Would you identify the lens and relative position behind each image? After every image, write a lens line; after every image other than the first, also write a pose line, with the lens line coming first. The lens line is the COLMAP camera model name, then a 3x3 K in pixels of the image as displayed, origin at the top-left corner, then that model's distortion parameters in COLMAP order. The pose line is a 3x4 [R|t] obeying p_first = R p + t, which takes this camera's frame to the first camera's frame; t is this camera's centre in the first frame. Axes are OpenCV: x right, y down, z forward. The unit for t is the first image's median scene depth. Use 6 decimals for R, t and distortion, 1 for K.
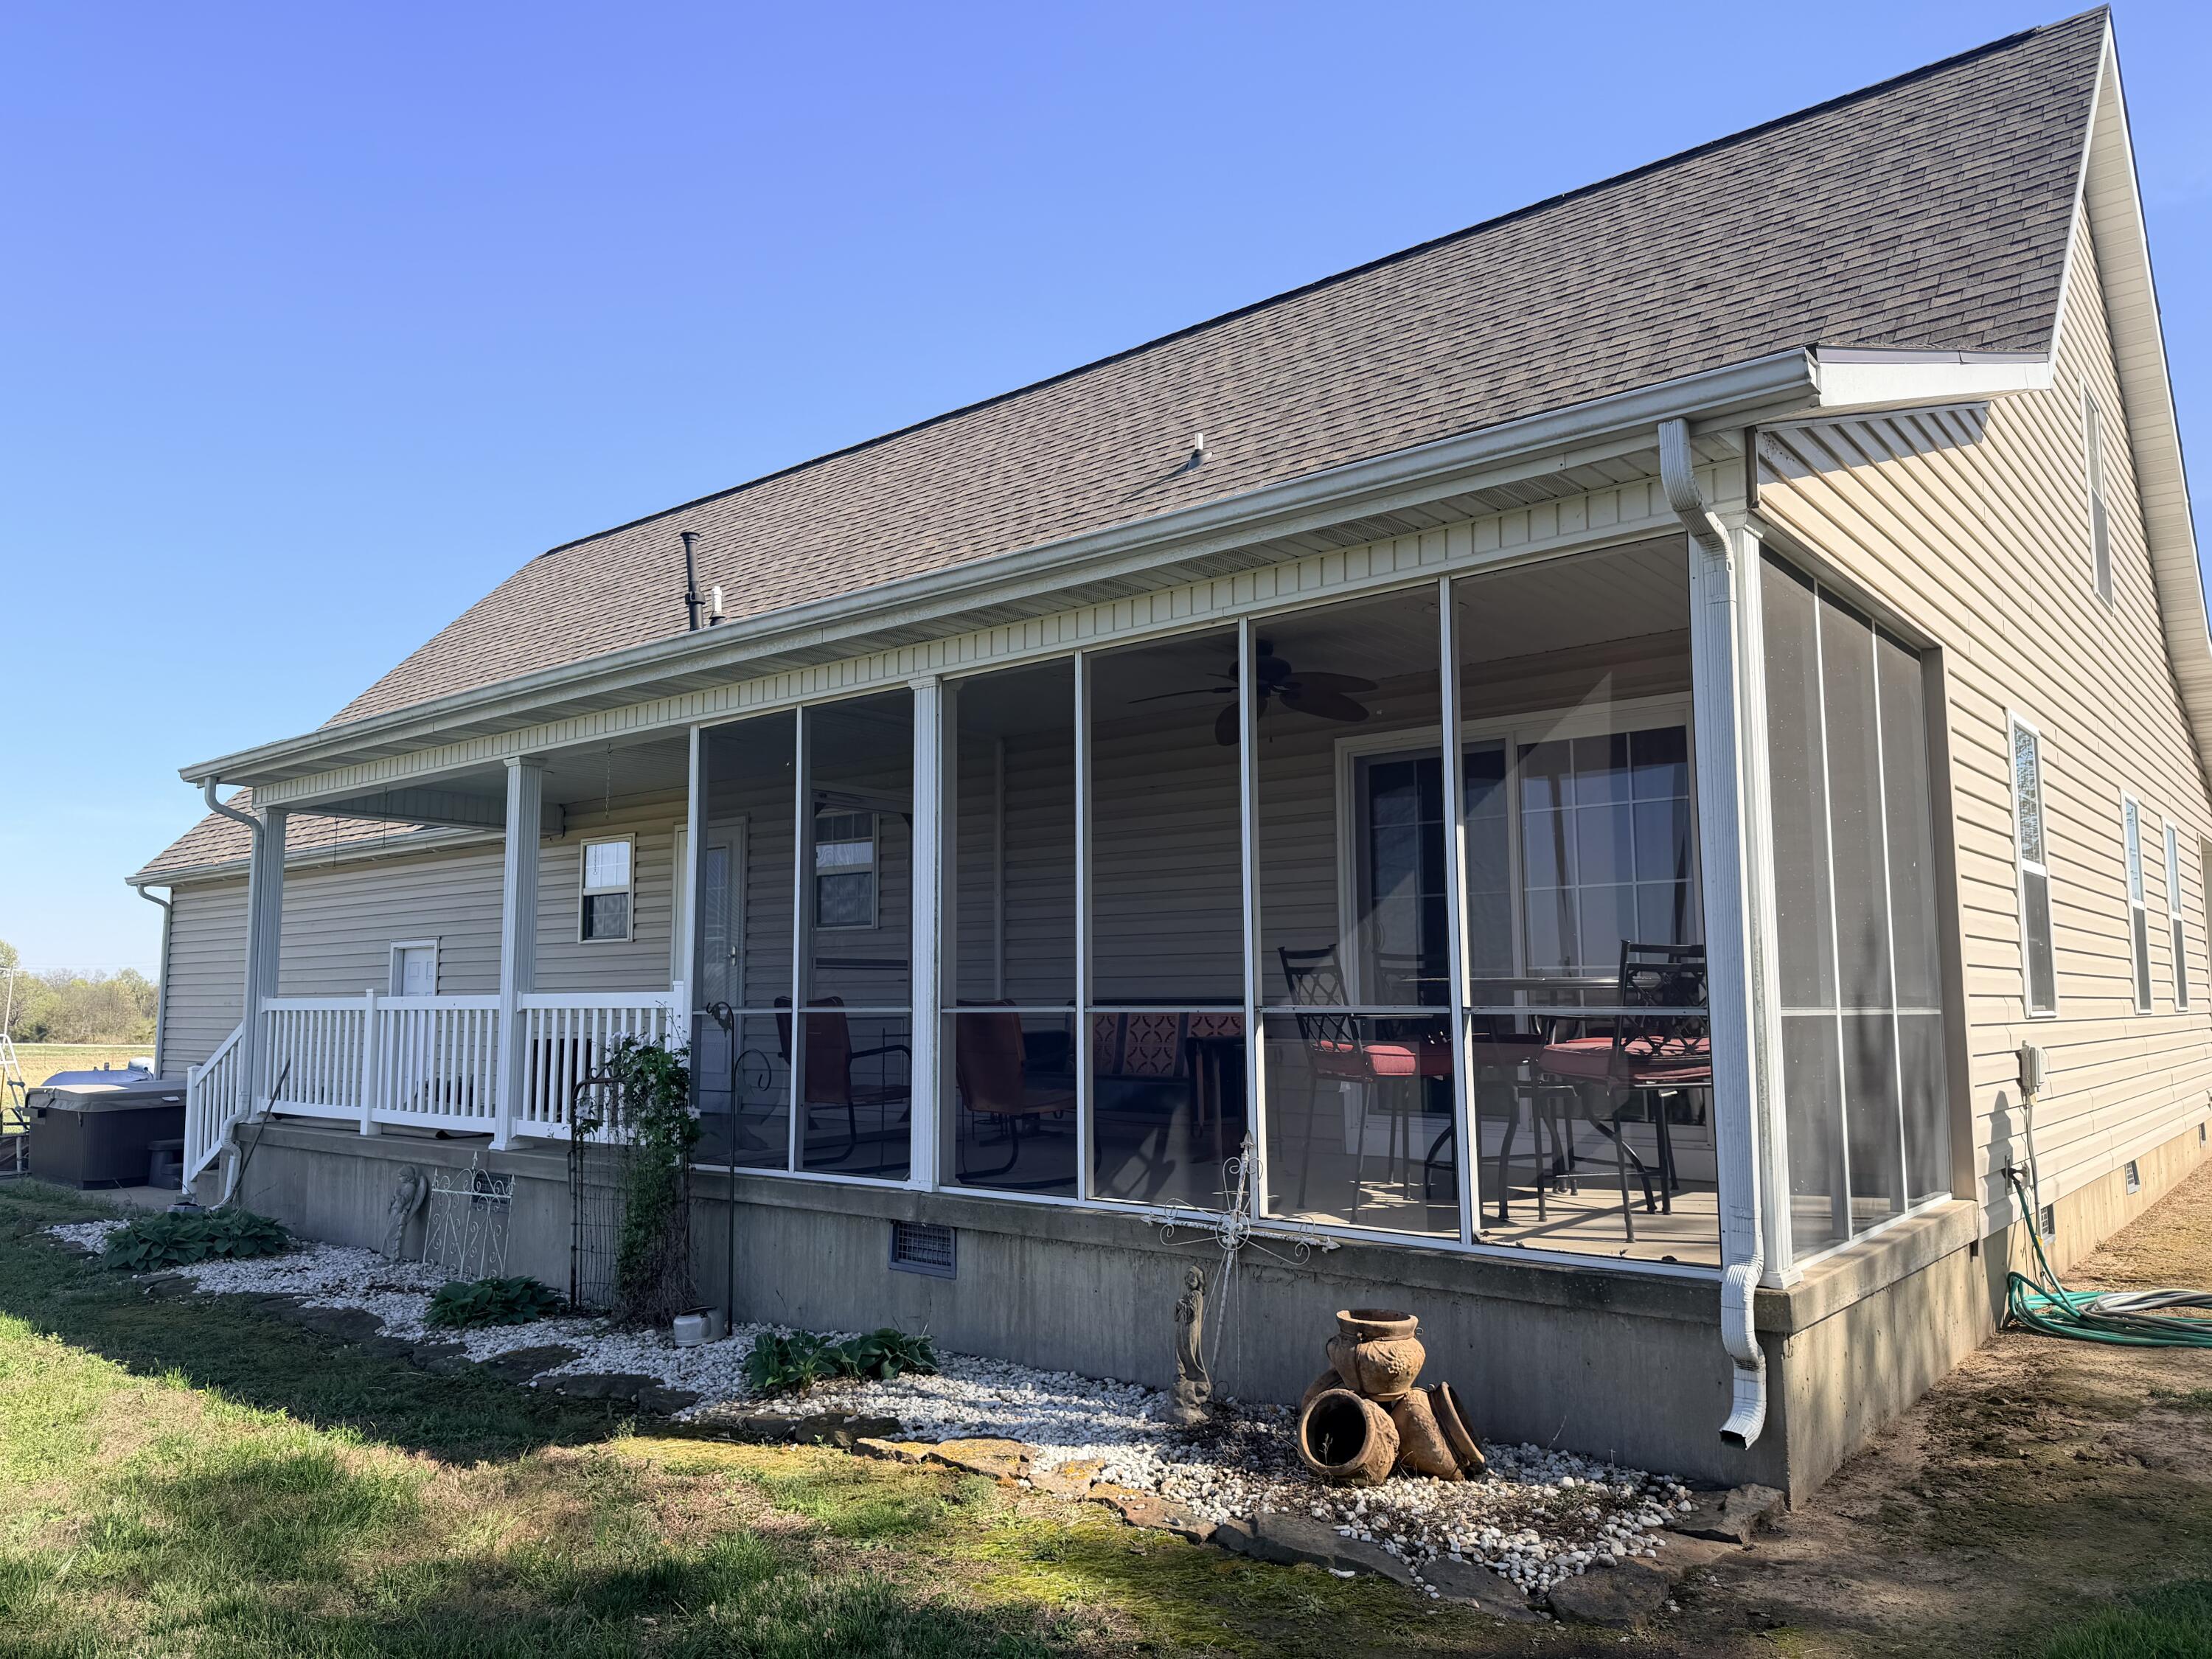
lens RADIAL K [[1548.9, 0, 1104.9], [0, 1548.9, 862.8], [0, 0, 1]] dist [0.022711, -0.000297]
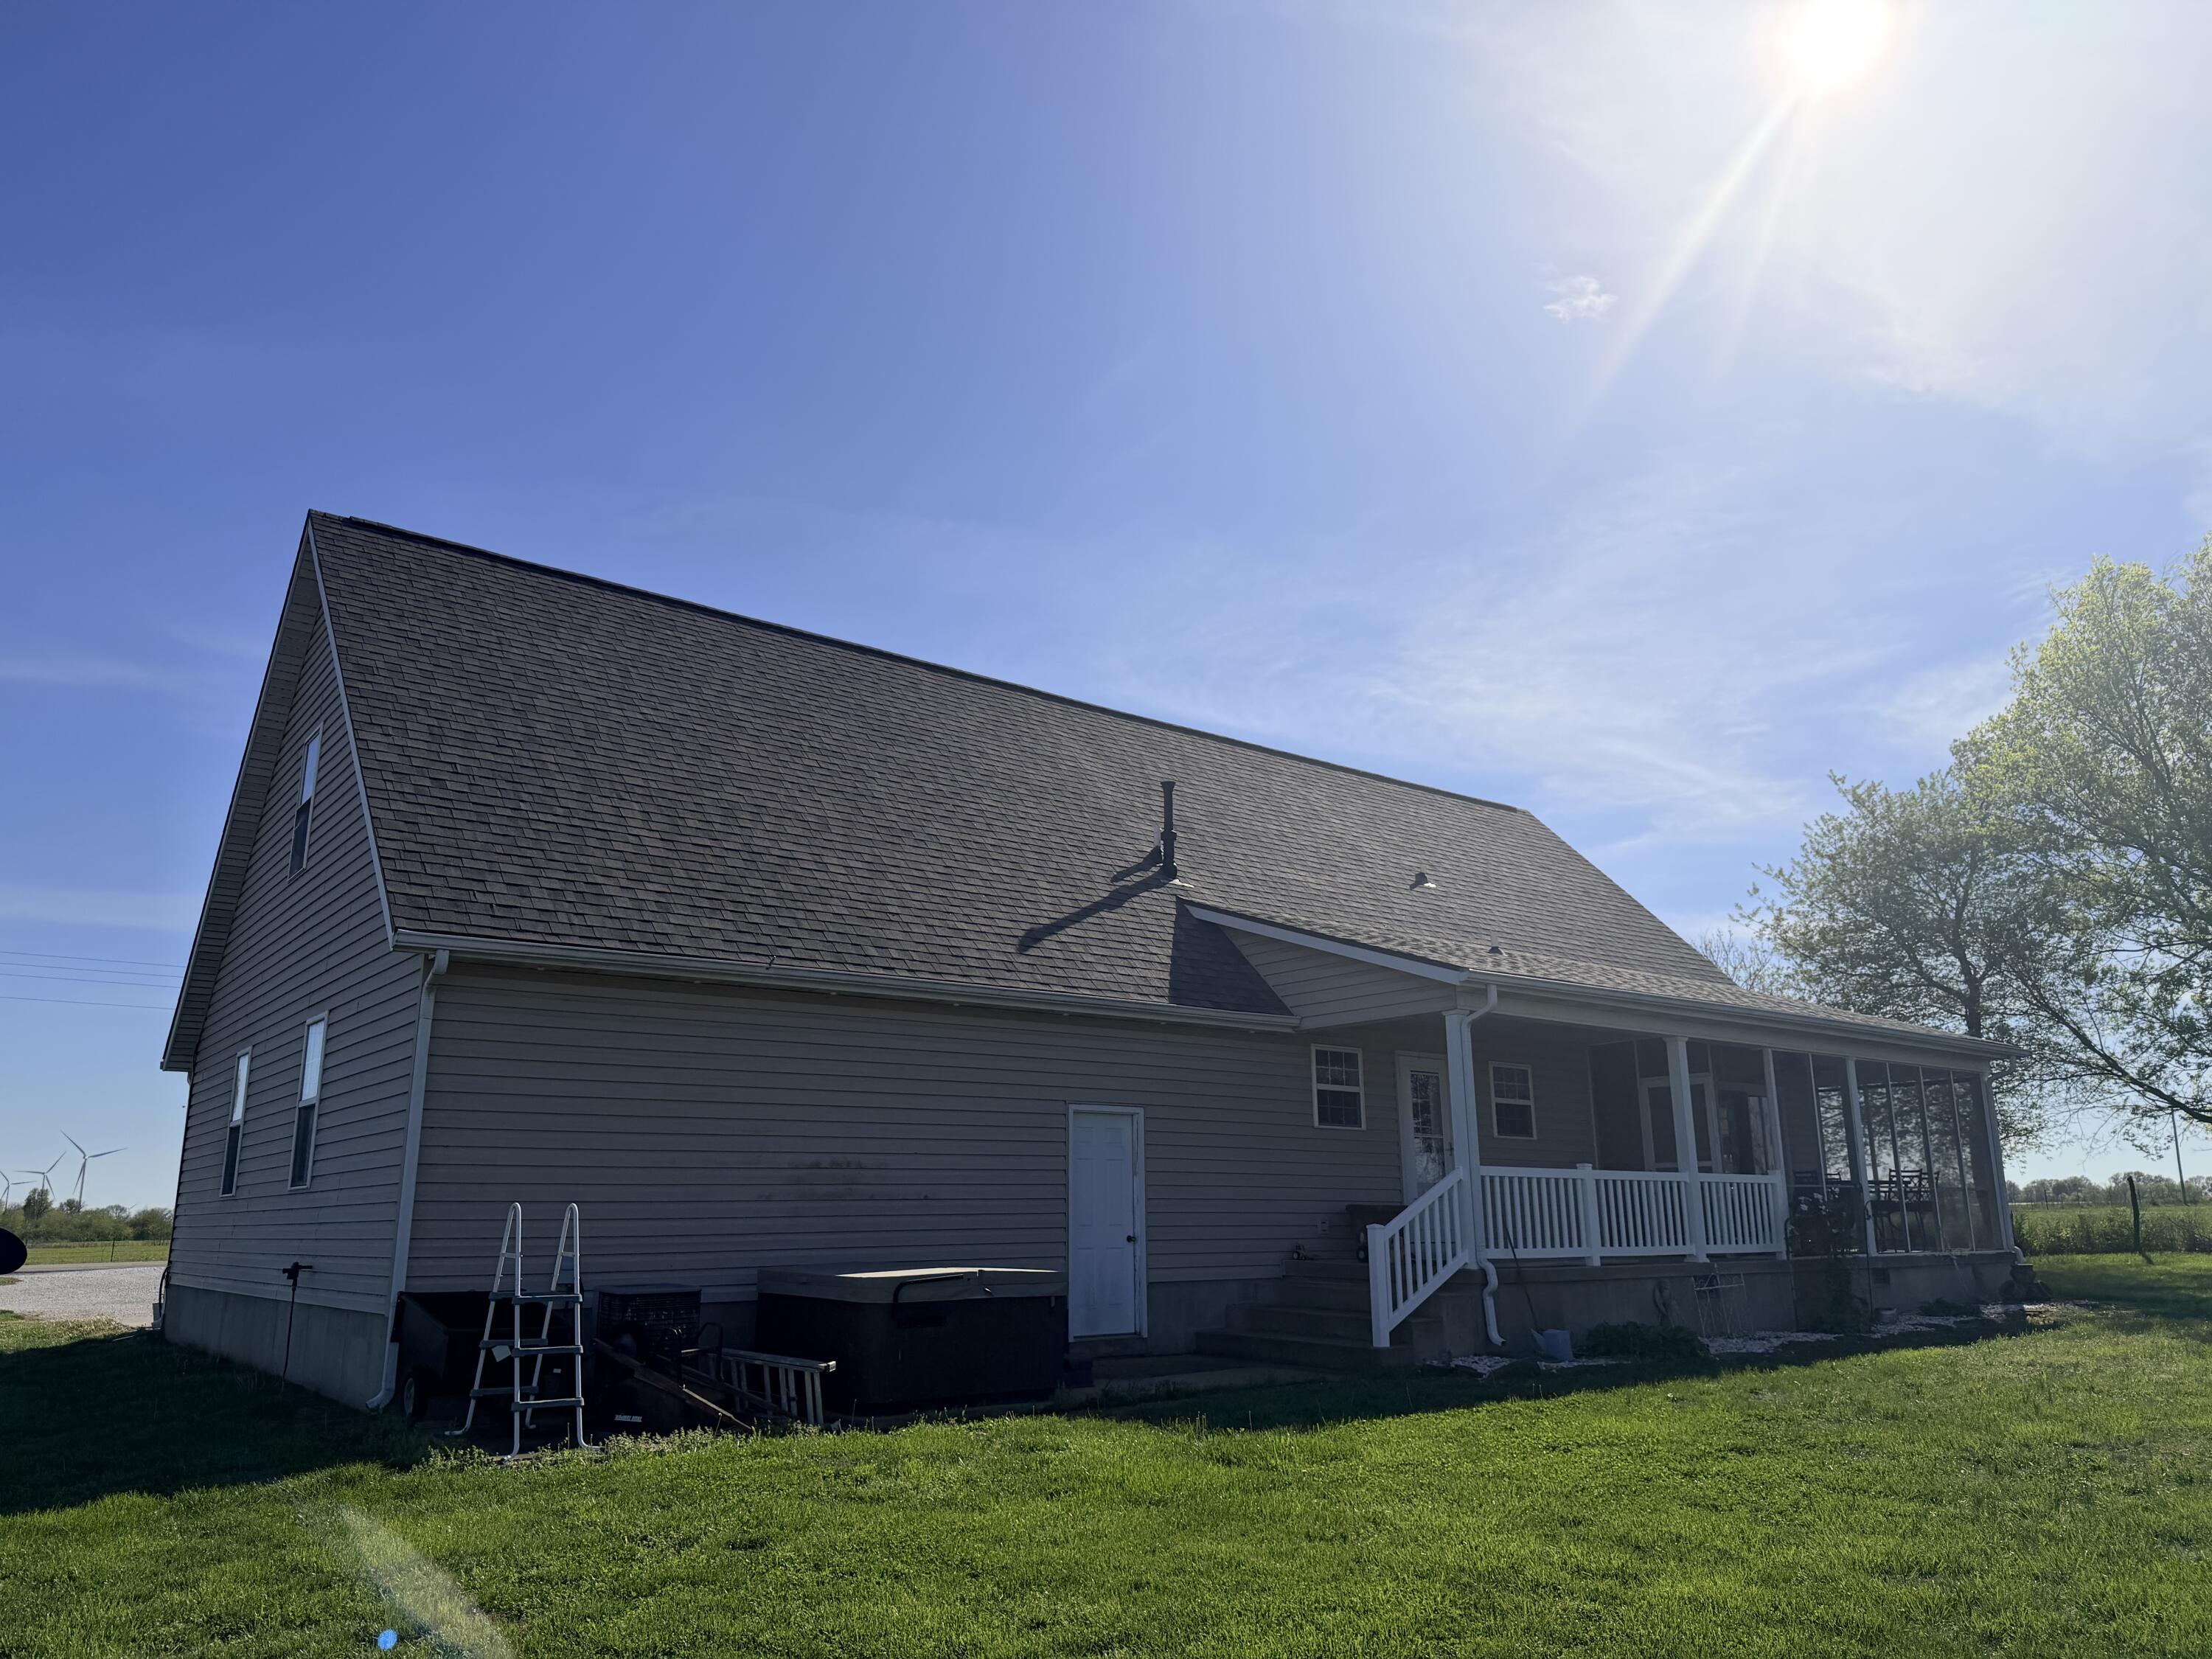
lens RADIAL K [[1556.6, 0, 1106.0], [0, 1556.6, 829.5], [0, 0, 1]] dist [0.048271, -0.079246]
pose [[0.213207, 0.243396, 0.946204, -2.099133], [-0.085588, 0.969401, -0.230078, 0.157596], [-0.973251, -0.031930, 0.227515, 1.147435]]
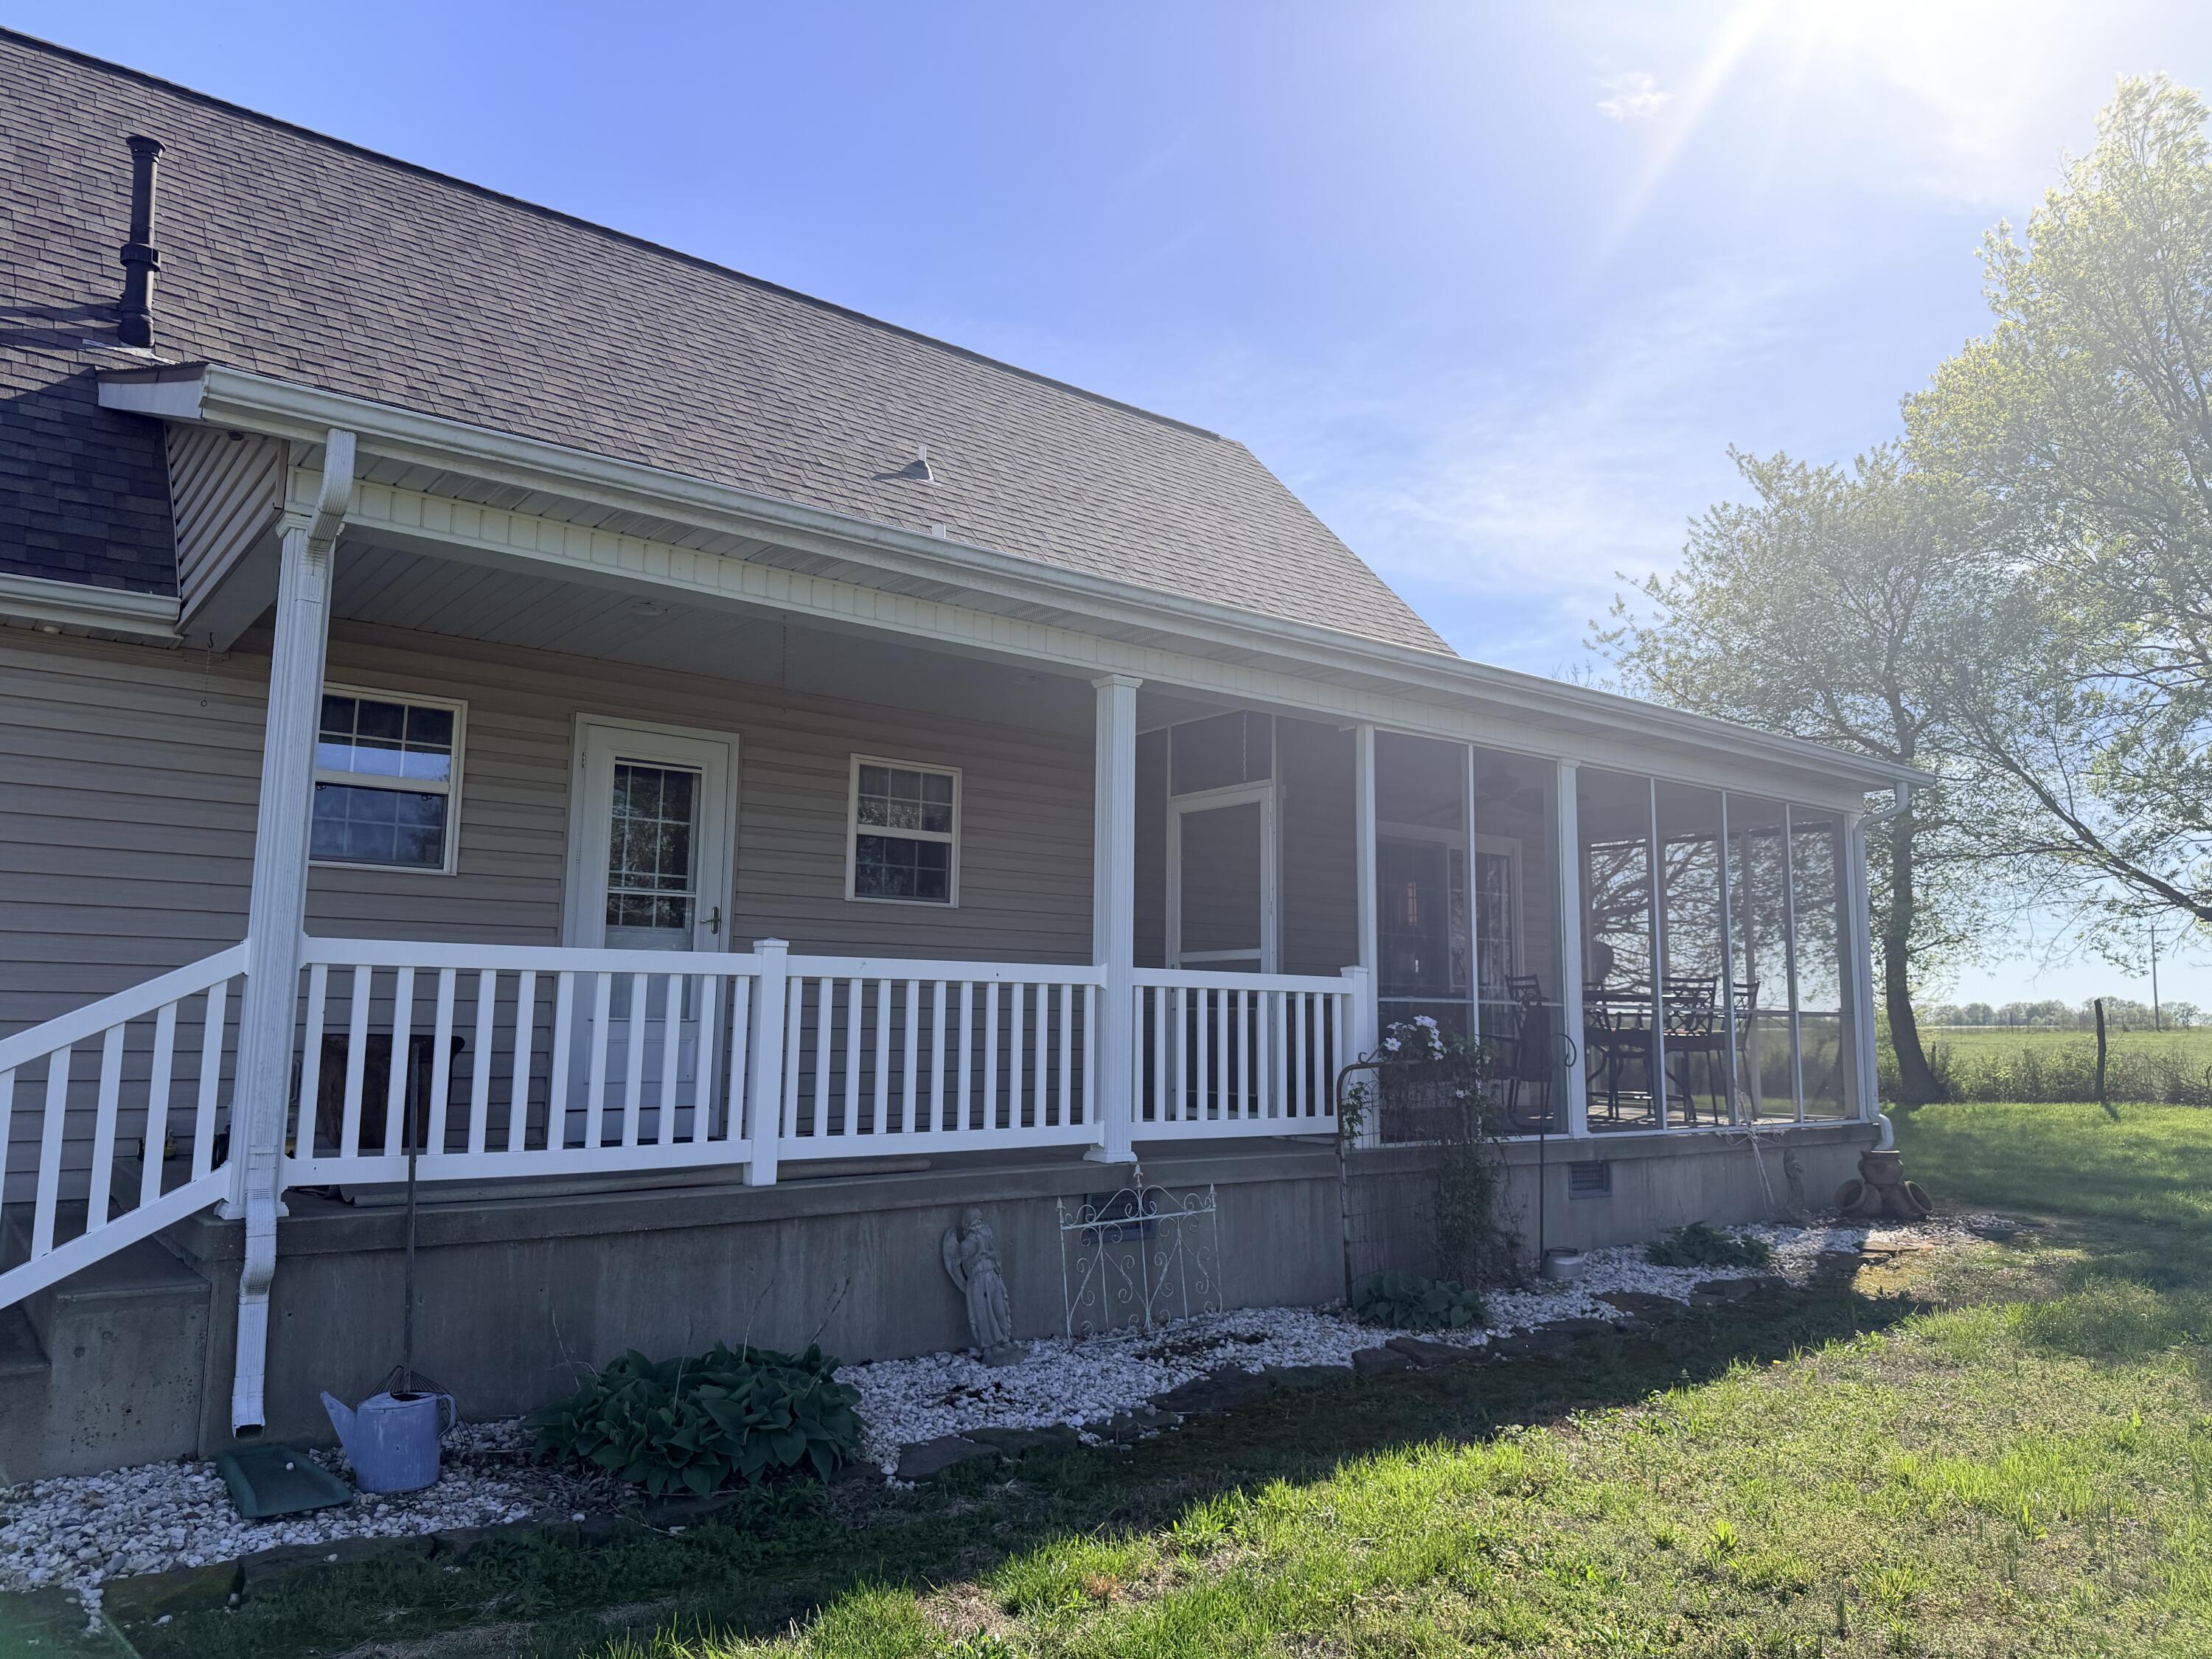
lens RADIAL K [[1554.5, 0, 1132.9], [0, 1554.5, 828.8], [0, 0, 1]] dist [0.090127, -0.127207]
pose [[0.193202, 0.132965, 0.972108, -1.075876], [-0.101161, 0.988194, -0.115060, 0.096178], [-0.975930, -0.076109, 0.204372, 0.765201]]
